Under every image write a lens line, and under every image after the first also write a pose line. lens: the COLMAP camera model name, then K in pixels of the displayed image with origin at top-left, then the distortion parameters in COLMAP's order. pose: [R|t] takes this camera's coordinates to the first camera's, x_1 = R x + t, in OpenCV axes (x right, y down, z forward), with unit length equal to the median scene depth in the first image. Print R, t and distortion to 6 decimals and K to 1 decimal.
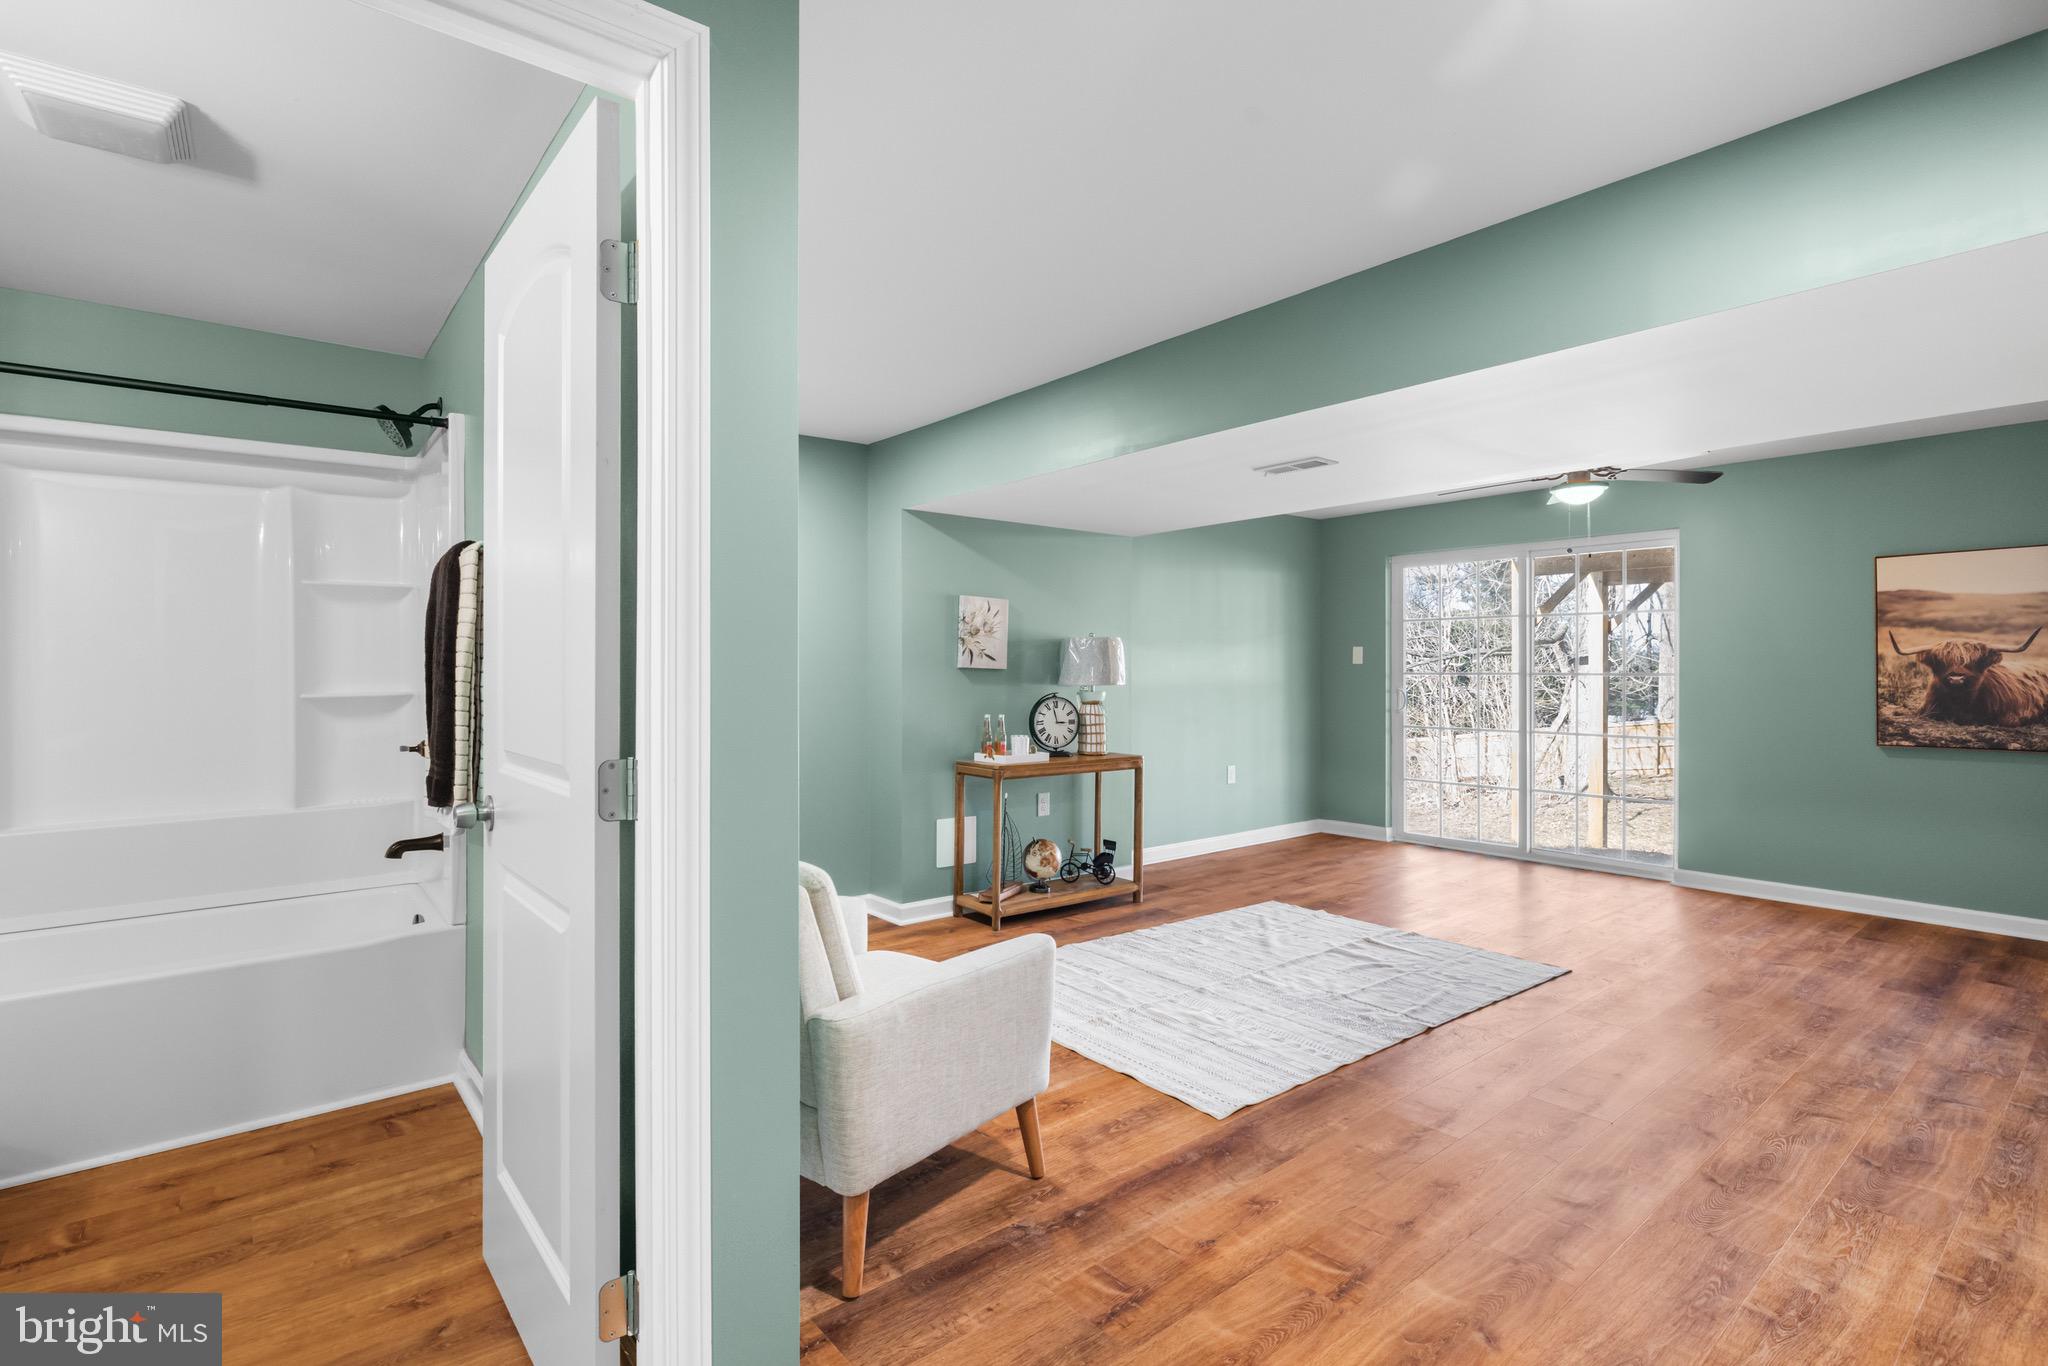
lens RADIAL K [[974.5, 0, 1024.0], [0, 974.5, 683.0], [0, 0, 1]] dist [0.000578, -0.000007]
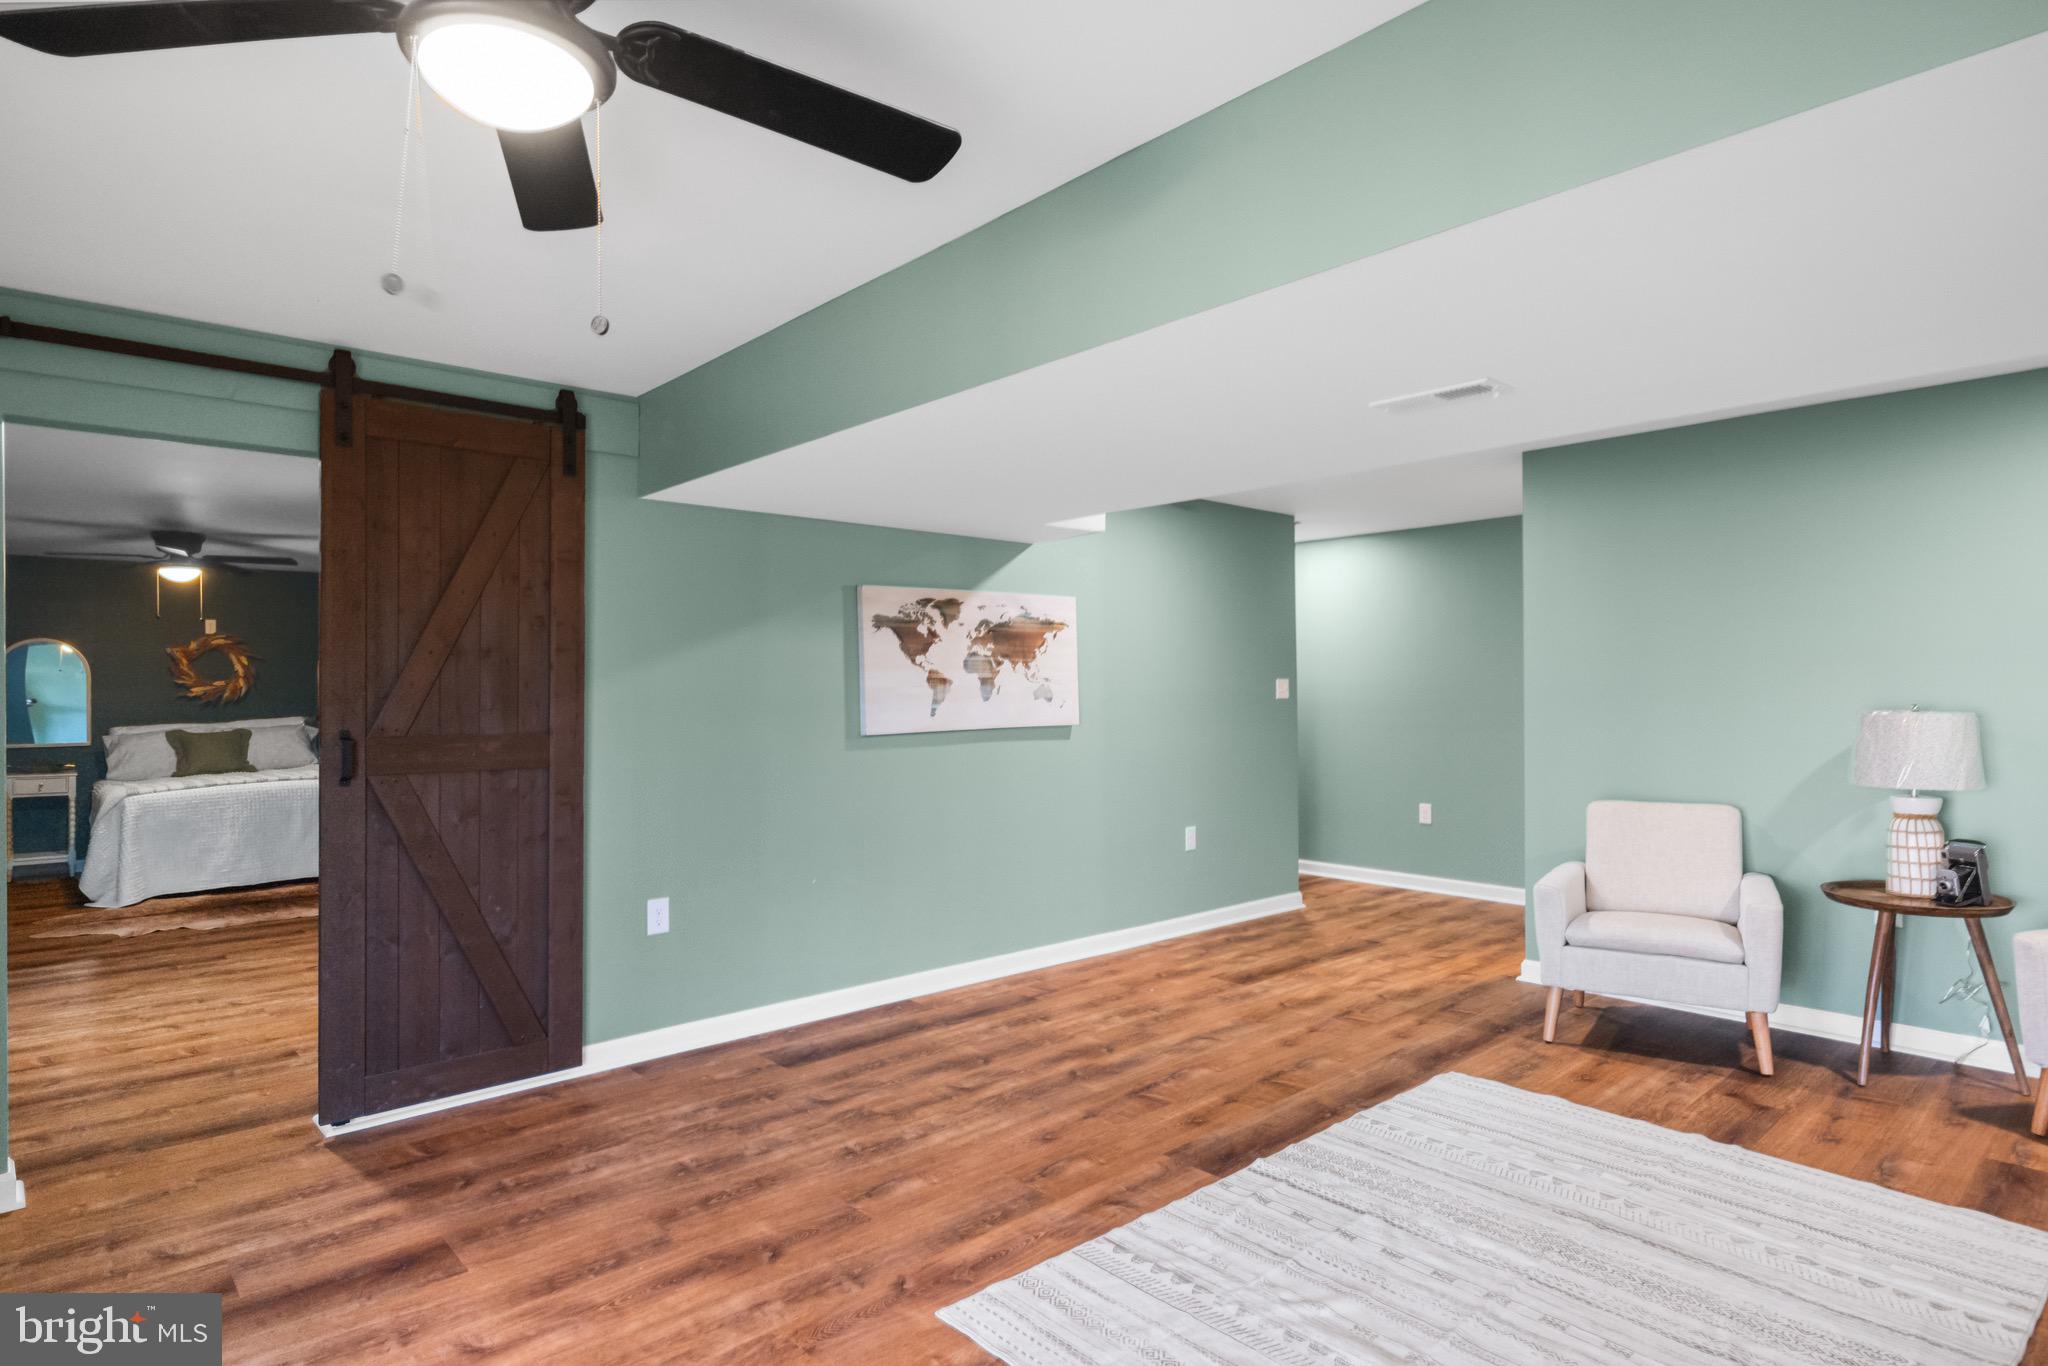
lens RADIAL K [[1105.5, 0, 1023.5], [0, 1105.5, 673.1], [0, 0, 1]] dist [0.002034, -0.000109]
pose [[-0.998356, 0.002092, -0.057279, 0.867926], [0.002135, 0.999997, -0.000689, -0.064925], [0.057277, -0.000810, -0.998358, 2.500212]]
